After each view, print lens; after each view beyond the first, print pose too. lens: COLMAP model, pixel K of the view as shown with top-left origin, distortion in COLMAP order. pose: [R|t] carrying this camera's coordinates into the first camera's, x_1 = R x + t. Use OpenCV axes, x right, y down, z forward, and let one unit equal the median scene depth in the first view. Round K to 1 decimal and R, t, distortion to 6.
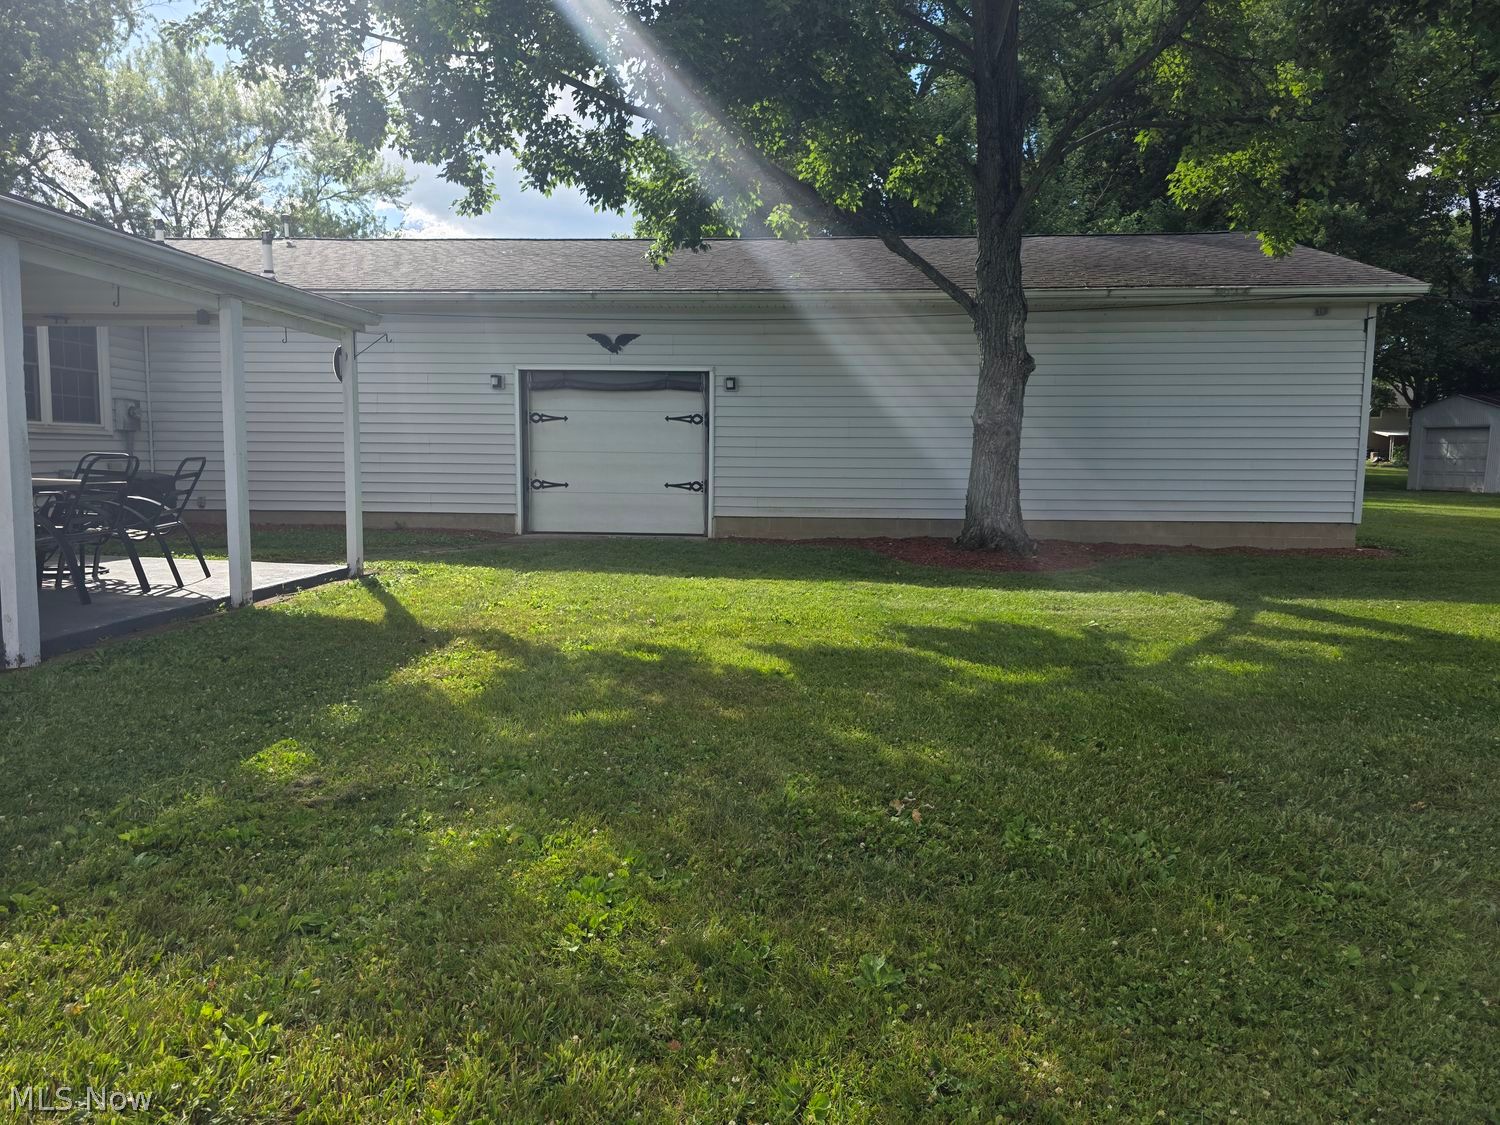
lens RADIAL K [[1006.0, 0, 749.8], [0, 1006.0, 564.7], [0, 0, 1]] dist [0.033422, 0.000205]
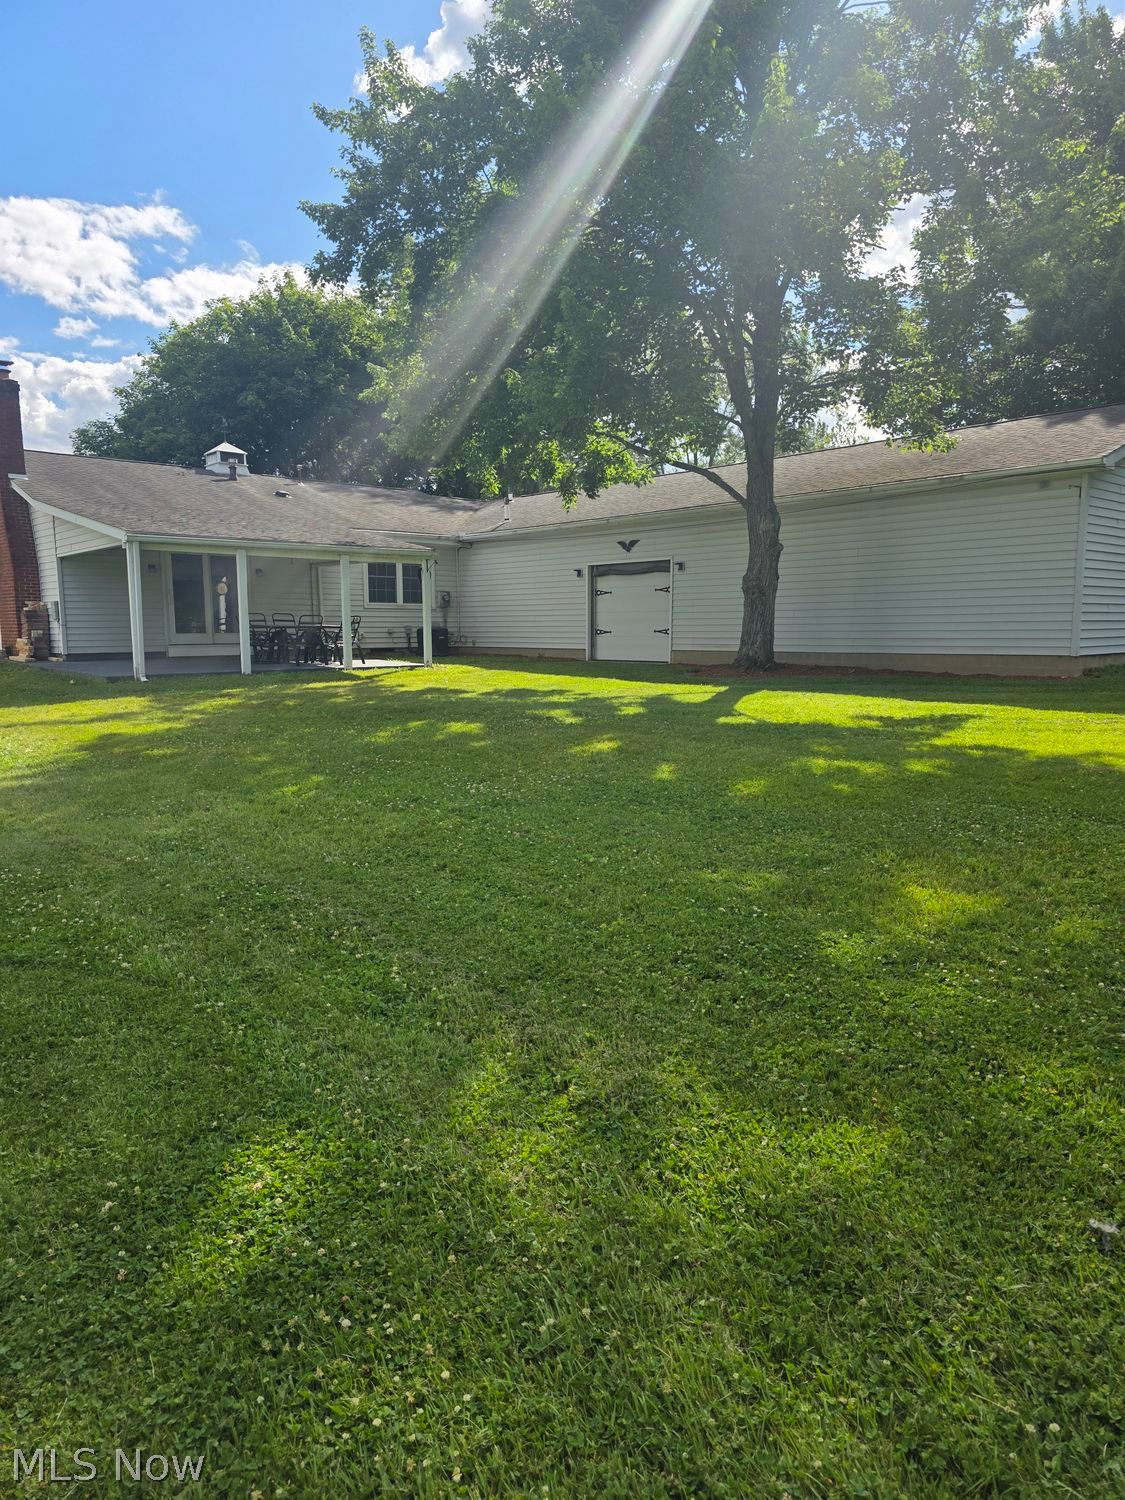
lens RADIAL K [[1006.0, 0, 561.0], [0, 1006.0, 748.1], [0, 0, 1]] dist [0.033422, 0.000205]
pose [[0.724115, 0.070527, -0.686064, 0.938887], [-0.066292, 0.997269, 0.032550, 0.065710], [0.686486, 0.021911, 0.726813, -0.275638]]
